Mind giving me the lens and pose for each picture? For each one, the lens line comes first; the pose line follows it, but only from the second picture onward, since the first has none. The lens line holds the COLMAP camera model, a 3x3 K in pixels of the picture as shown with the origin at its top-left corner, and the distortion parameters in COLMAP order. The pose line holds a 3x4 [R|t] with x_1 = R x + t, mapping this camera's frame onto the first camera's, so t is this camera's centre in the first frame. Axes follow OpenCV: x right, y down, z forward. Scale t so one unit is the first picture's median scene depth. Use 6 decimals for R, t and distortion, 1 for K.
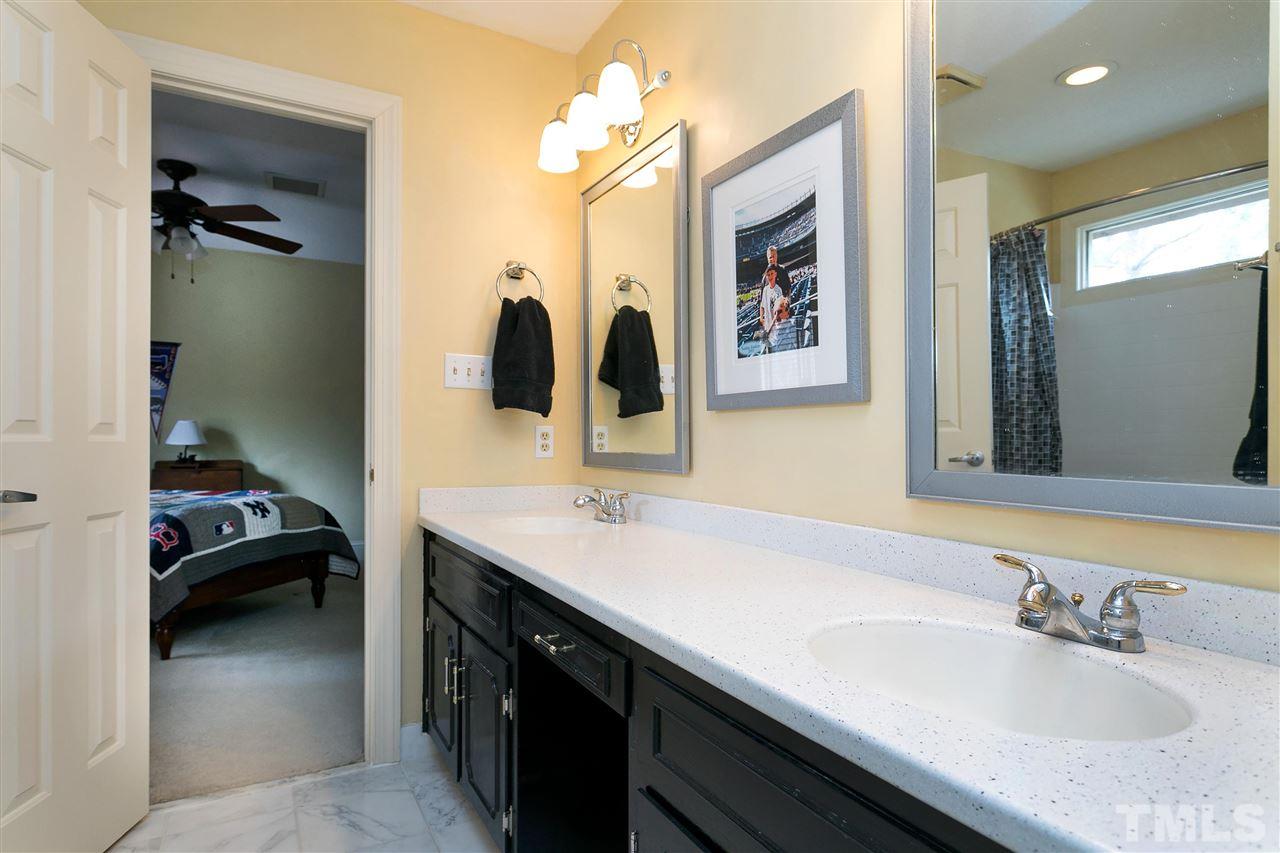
lens RADIAL K [[687.8, 0, 639.4], [0, 687.8, 428.4], [0, 0, 1]] dist [-0.004600, 0.000158]
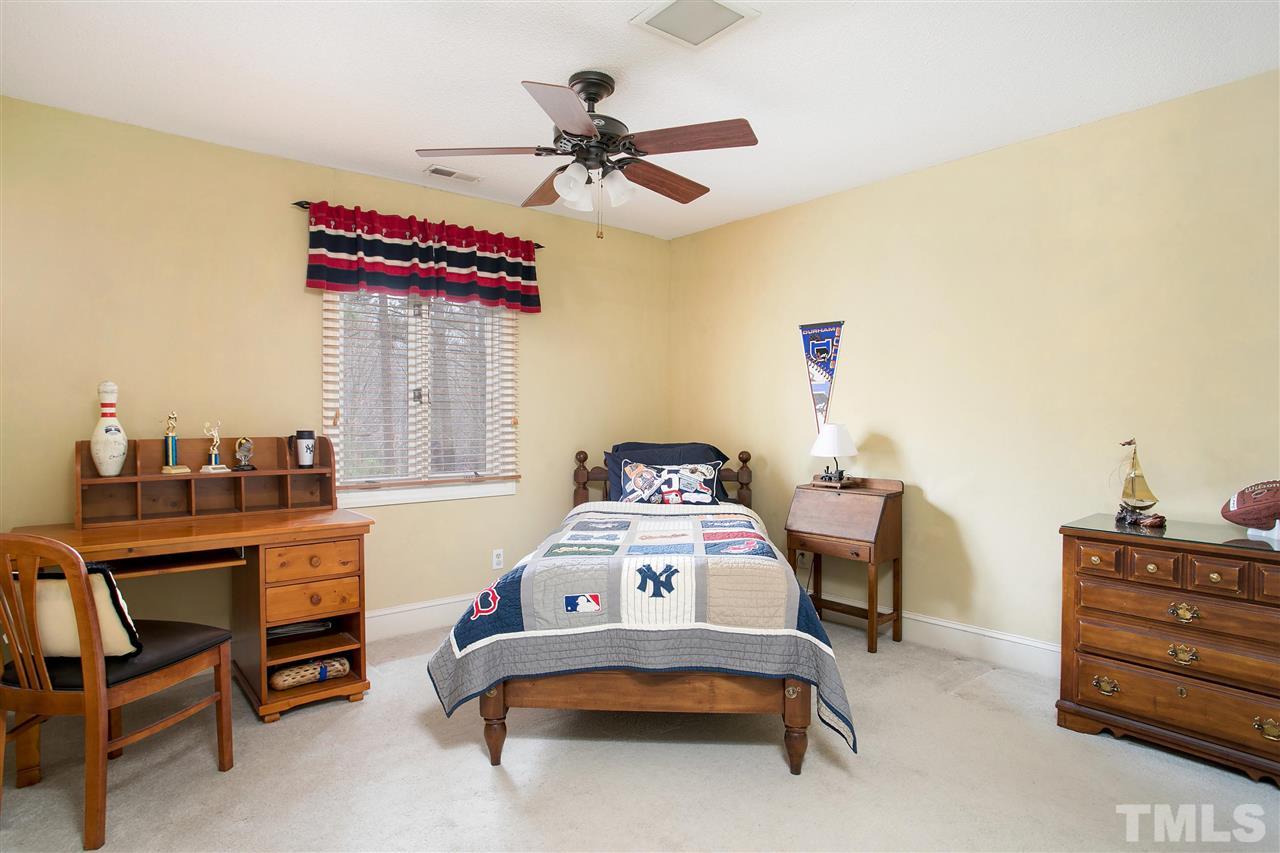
lens RADIAL K [[687.8, 0, 638.2], [0, 687.8, 426.4], [0, 0, 1]] dist [-0.004600, 0.000158]
pose [[0.186260, 0.019973, -0.982298, 0.050870], [0.009122, 0.999715, 0.022057, -0.036207], [0.982458, -0.013069, 0.186024, 0.870189]]
